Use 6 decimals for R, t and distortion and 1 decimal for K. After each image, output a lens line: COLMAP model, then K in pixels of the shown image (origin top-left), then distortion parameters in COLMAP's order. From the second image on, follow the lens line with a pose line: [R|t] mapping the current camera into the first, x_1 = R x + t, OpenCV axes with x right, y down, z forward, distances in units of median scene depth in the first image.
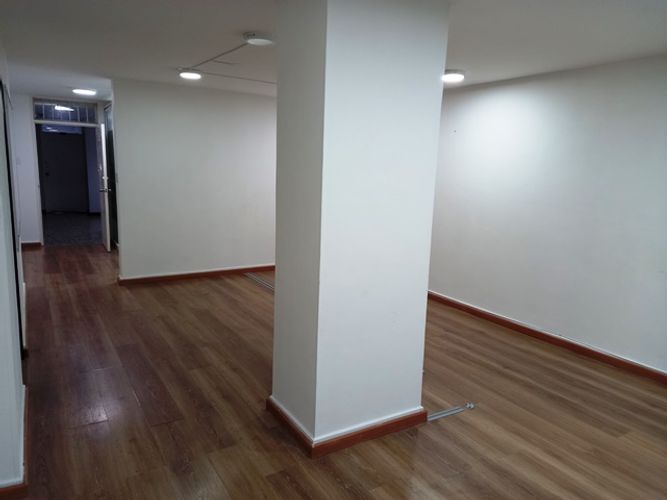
lens RADIAL K [[477.1, 0, 334.8], [0, 477.1, 245.7], [0, 0, 1]] dist [0.107750, -0.099313]
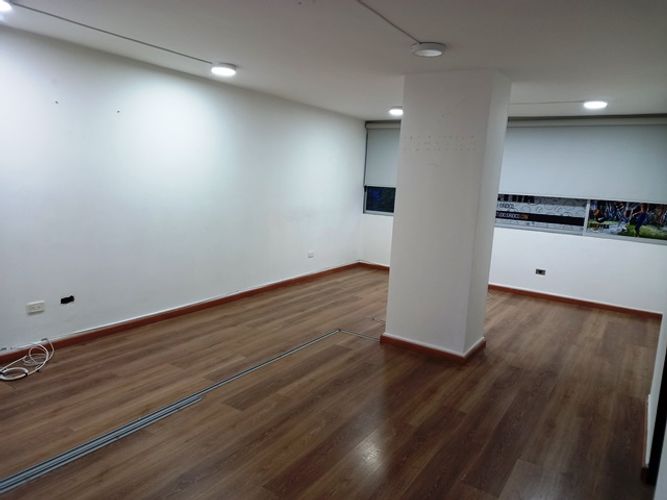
lens RADIAL K [[477.1, 0, 334.8], [0, 477.1, 245.7], [0, 0, 1]] dist [0.107750, -0.099313]
pose [[-0.419670, -0.199312, 0.885523, -0.882227], [0.080388, 0.963598, 0.254983, -0.279438], [-0.904110, 0.178194, -0.388371, 1.424338]]
